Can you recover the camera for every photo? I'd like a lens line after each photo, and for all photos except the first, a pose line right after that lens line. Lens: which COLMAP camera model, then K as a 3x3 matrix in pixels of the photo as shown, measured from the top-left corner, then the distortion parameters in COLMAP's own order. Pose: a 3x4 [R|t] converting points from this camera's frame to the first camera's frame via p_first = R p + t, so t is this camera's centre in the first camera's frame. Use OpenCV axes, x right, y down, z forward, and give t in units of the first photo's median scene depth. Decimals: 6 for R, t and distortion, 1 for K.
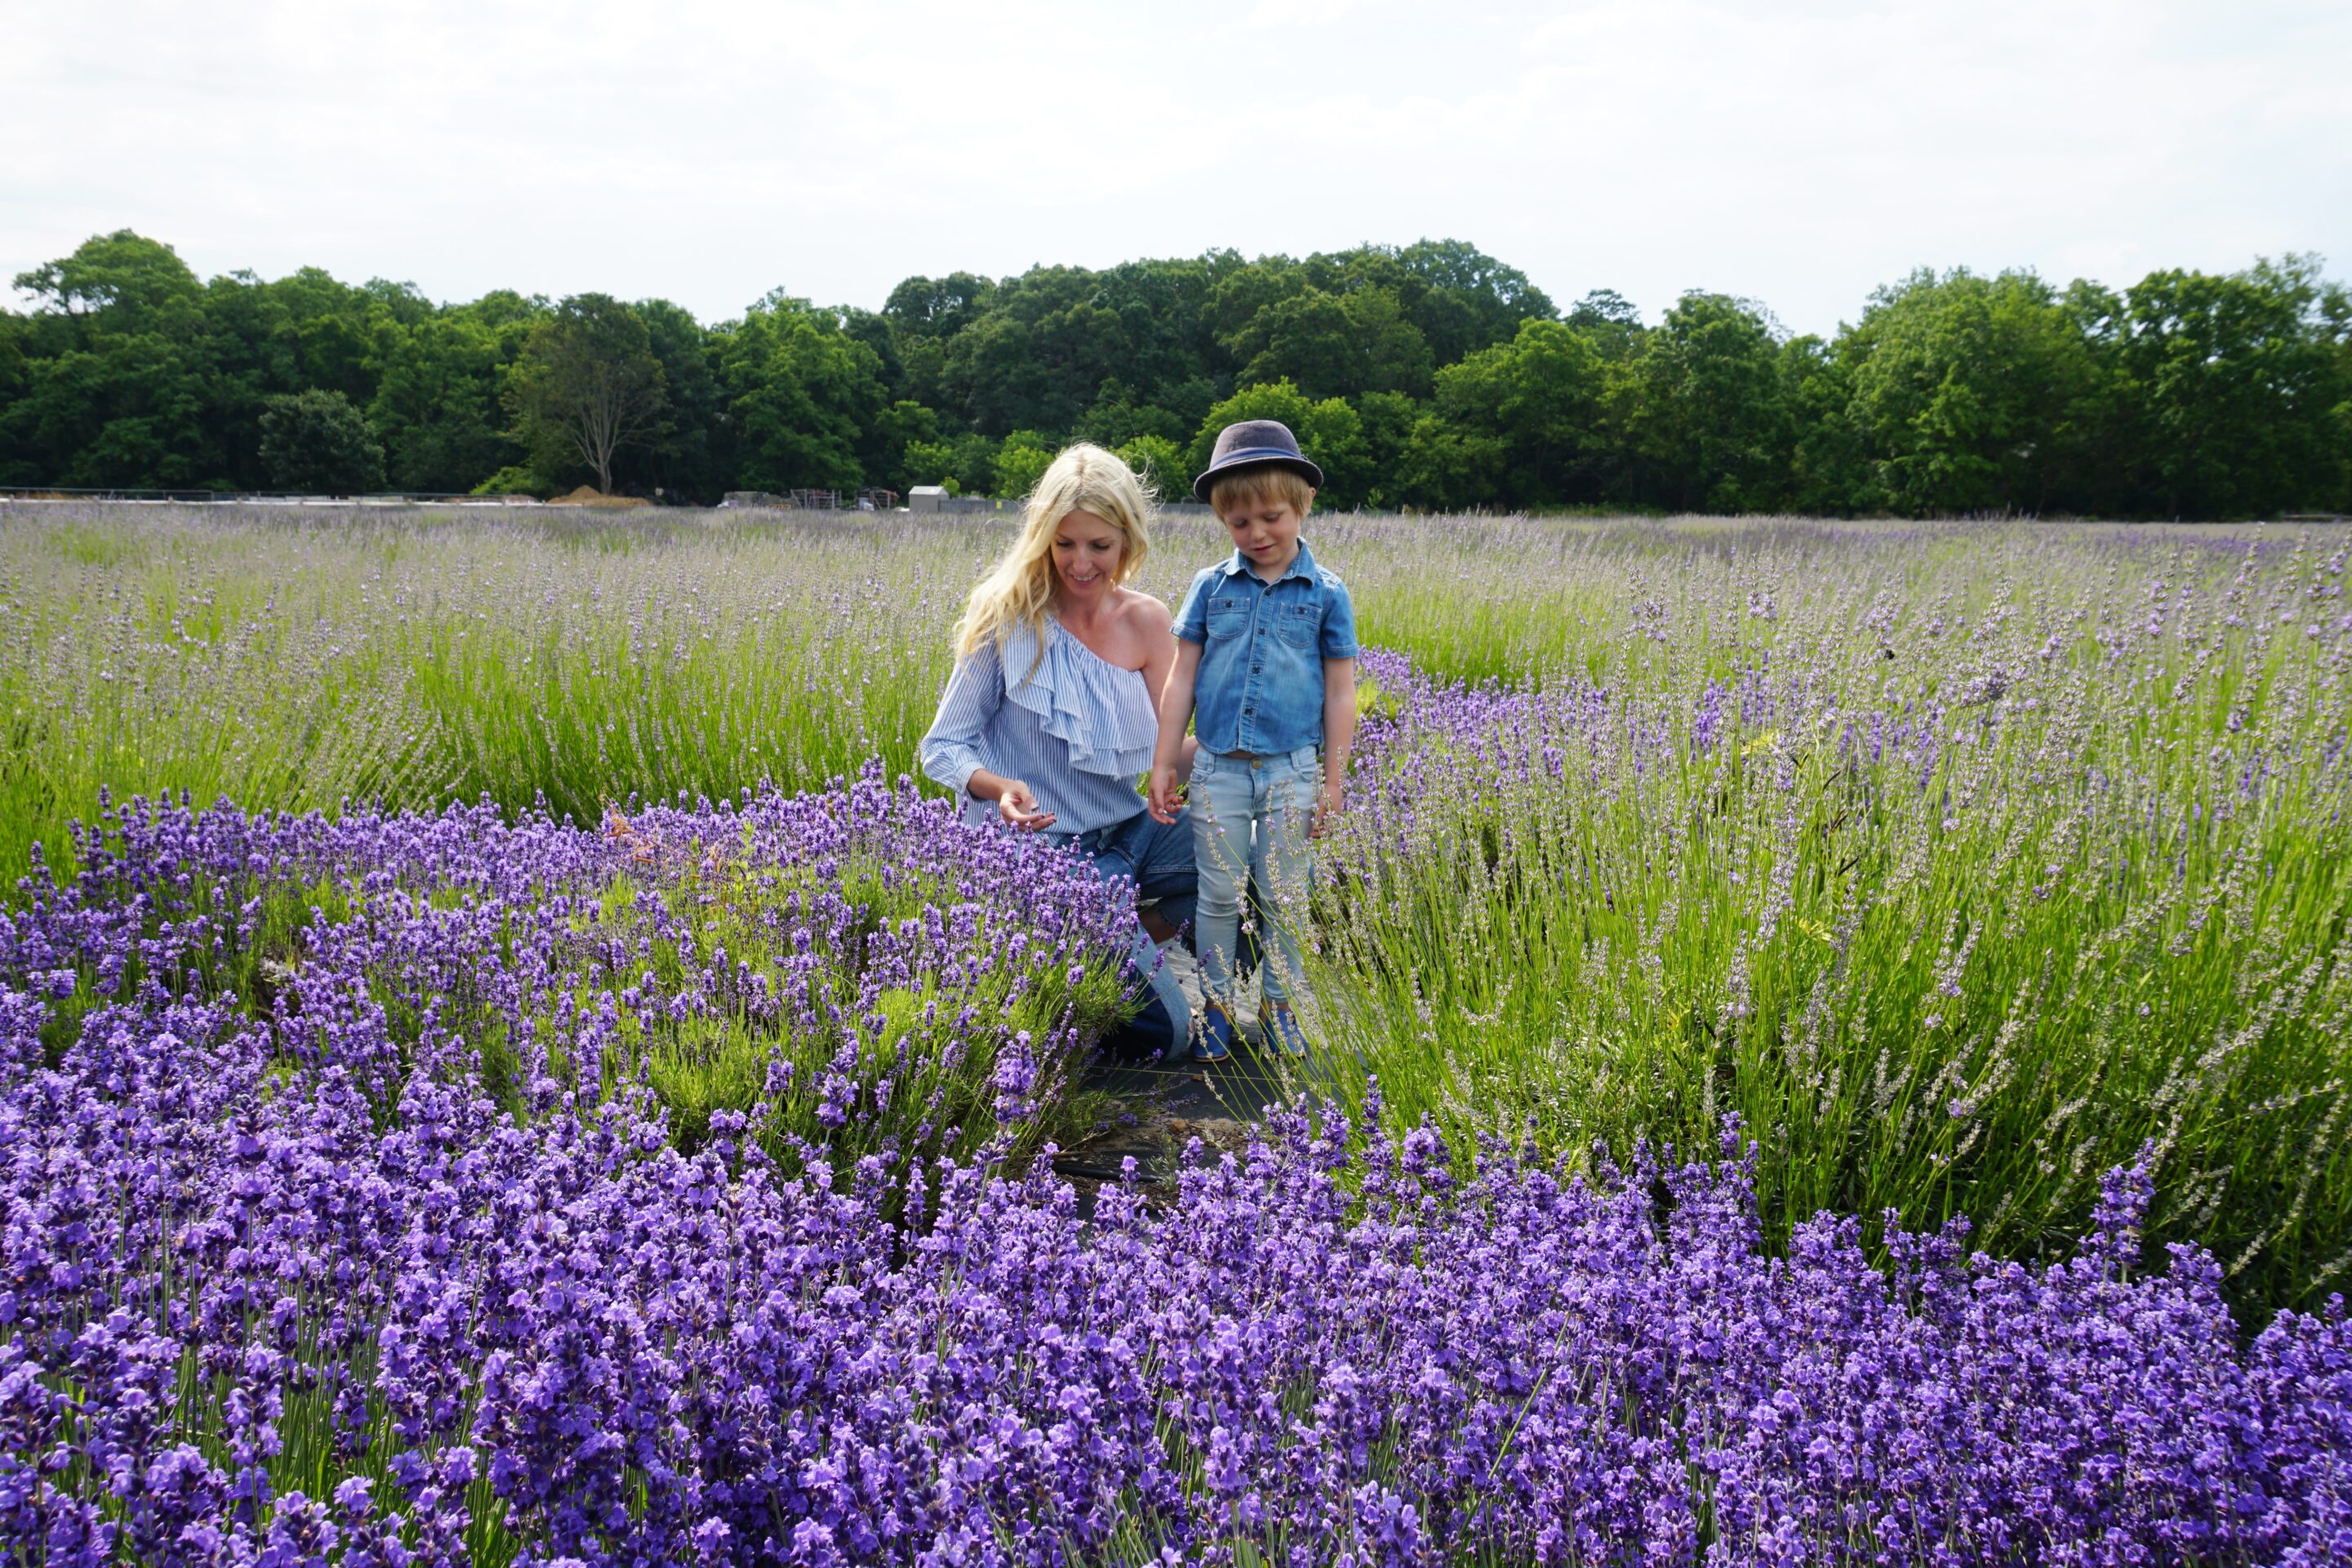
lens RADIAL K [[1596.0, 0, 1180.3], [0, 1596.0, 779.6], [0, 0, 1]] dist [-0.019352, 0.012571]
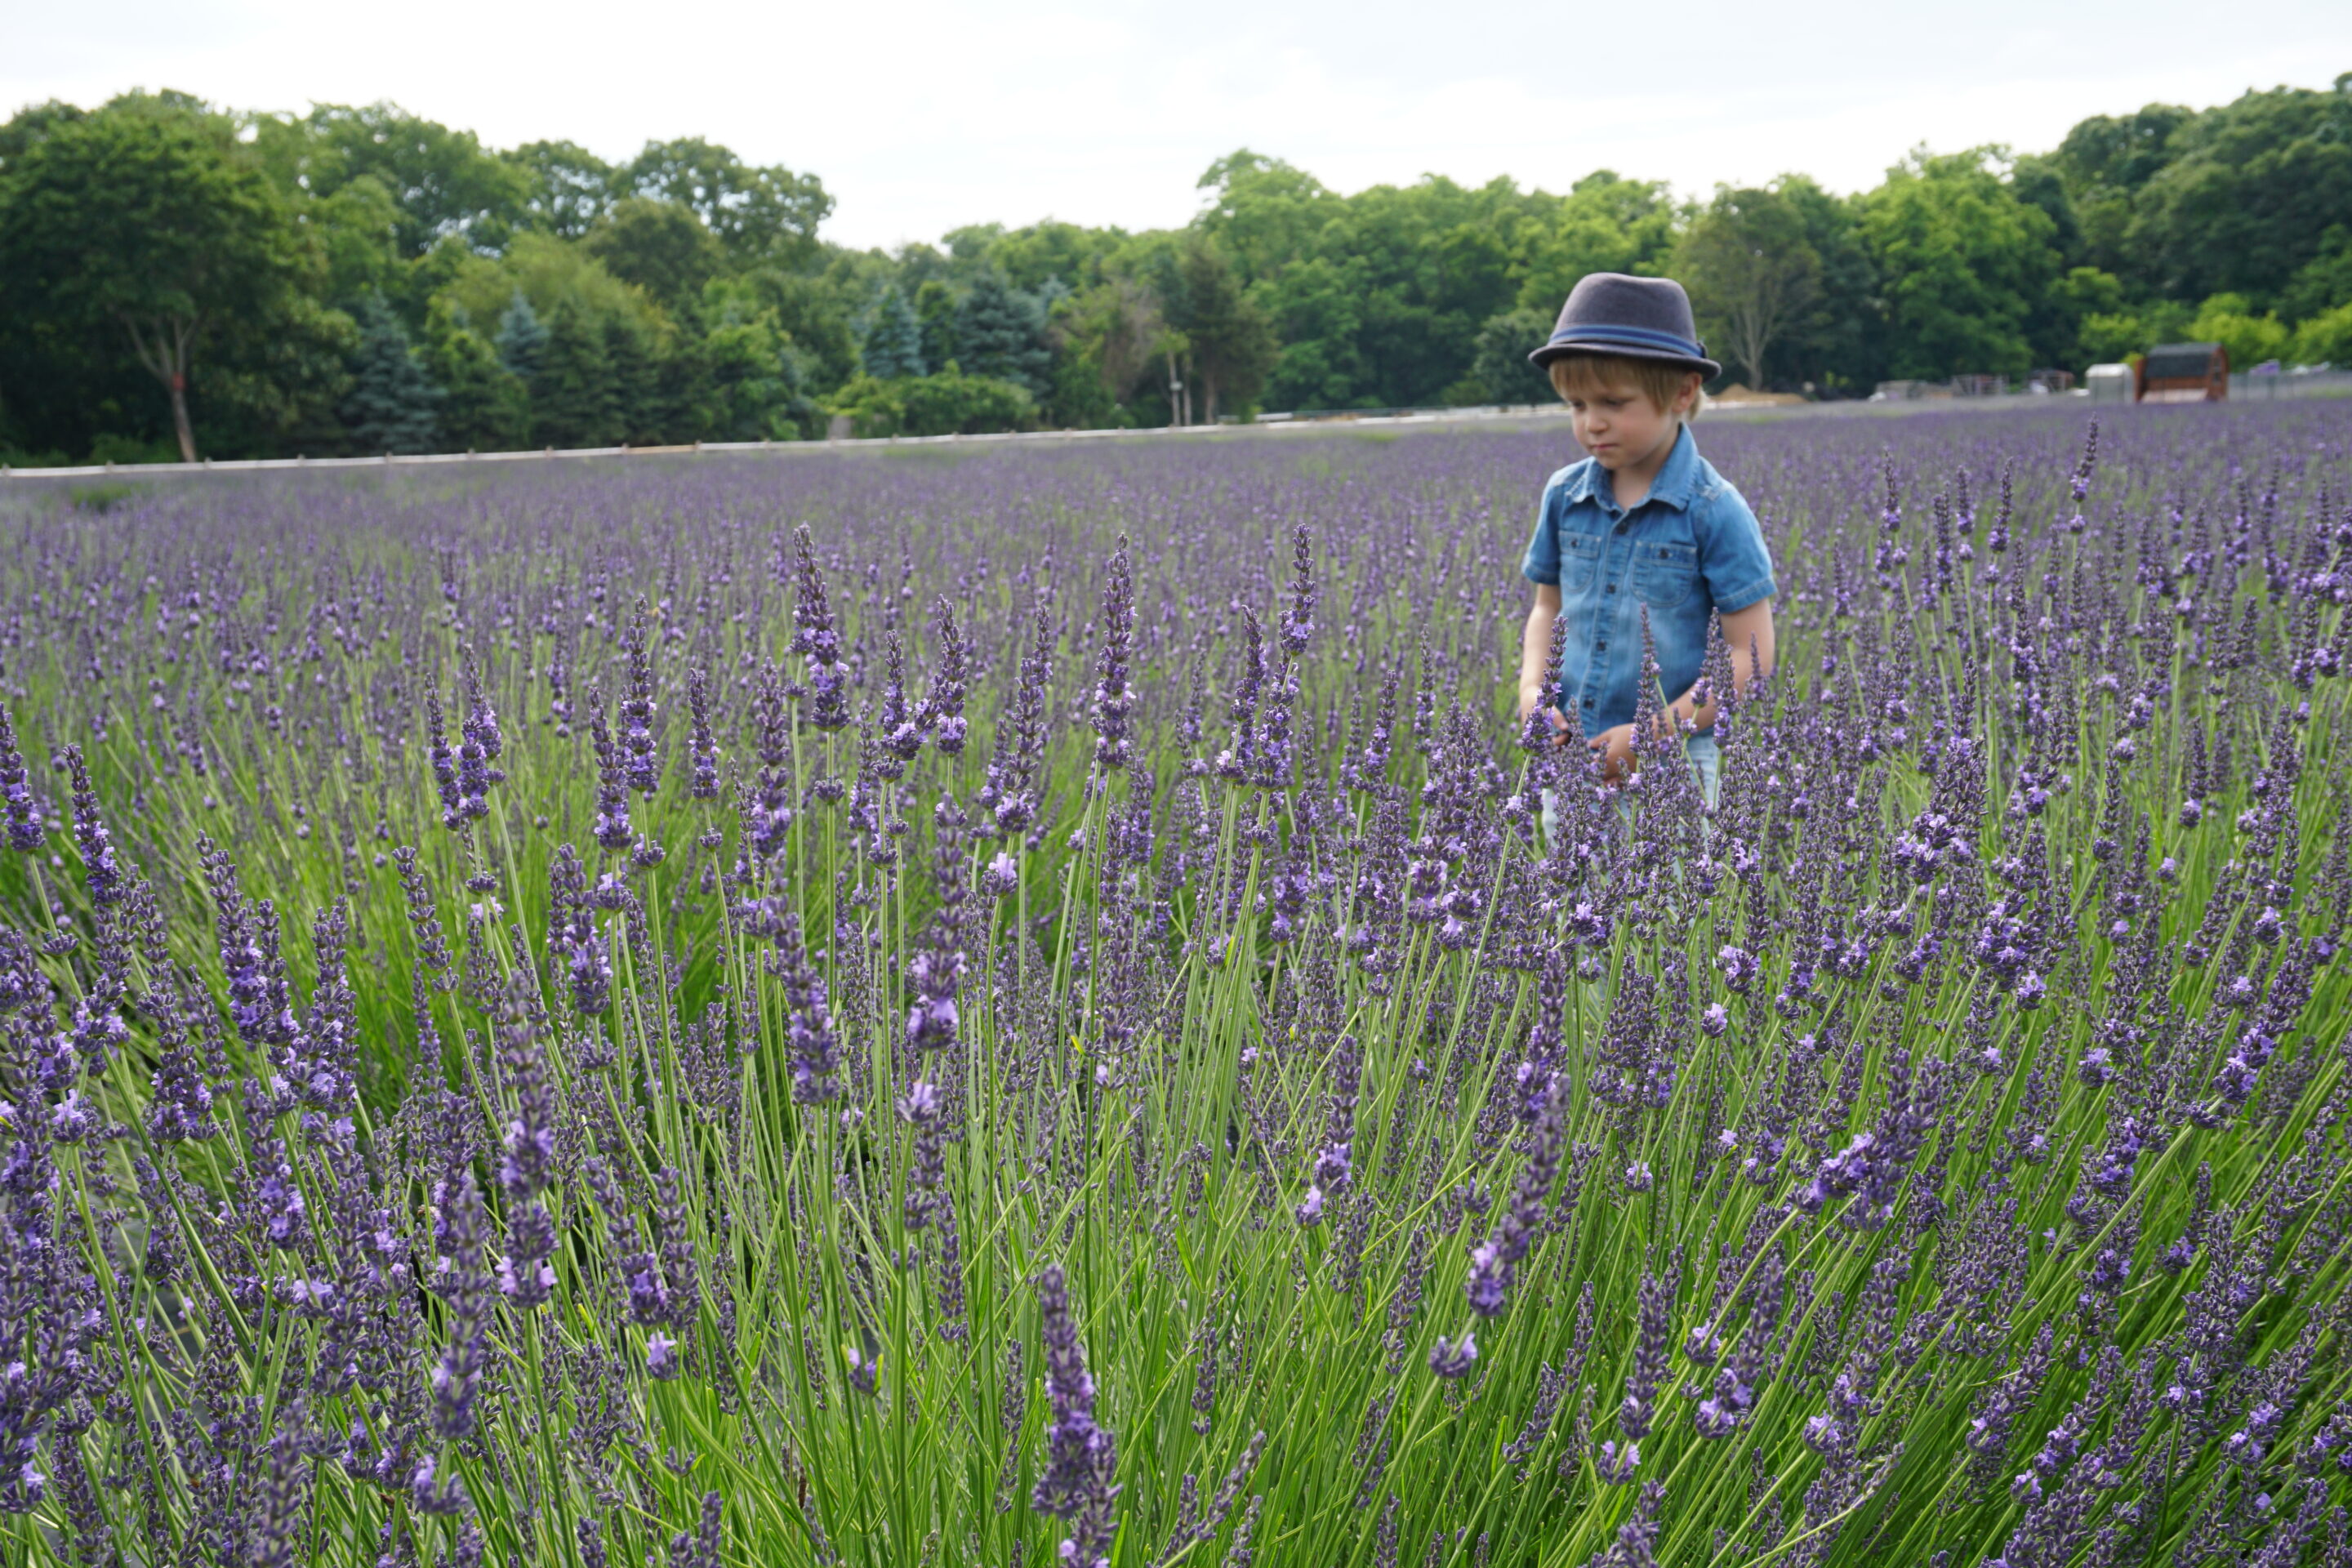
lens RADIAL K [[2542.6, 0, 1173.3], [0, 2542.6, 788.8], [0, 0, 1]] dist [0.014297, 0.000000]
pose [[0.879944, 0.020375, -0.474640, 0.060243], [-0.030990, 0.999414, -0.014552, 0.085931], [0.474065, 0.027514, 0.880060, -0.471686]]
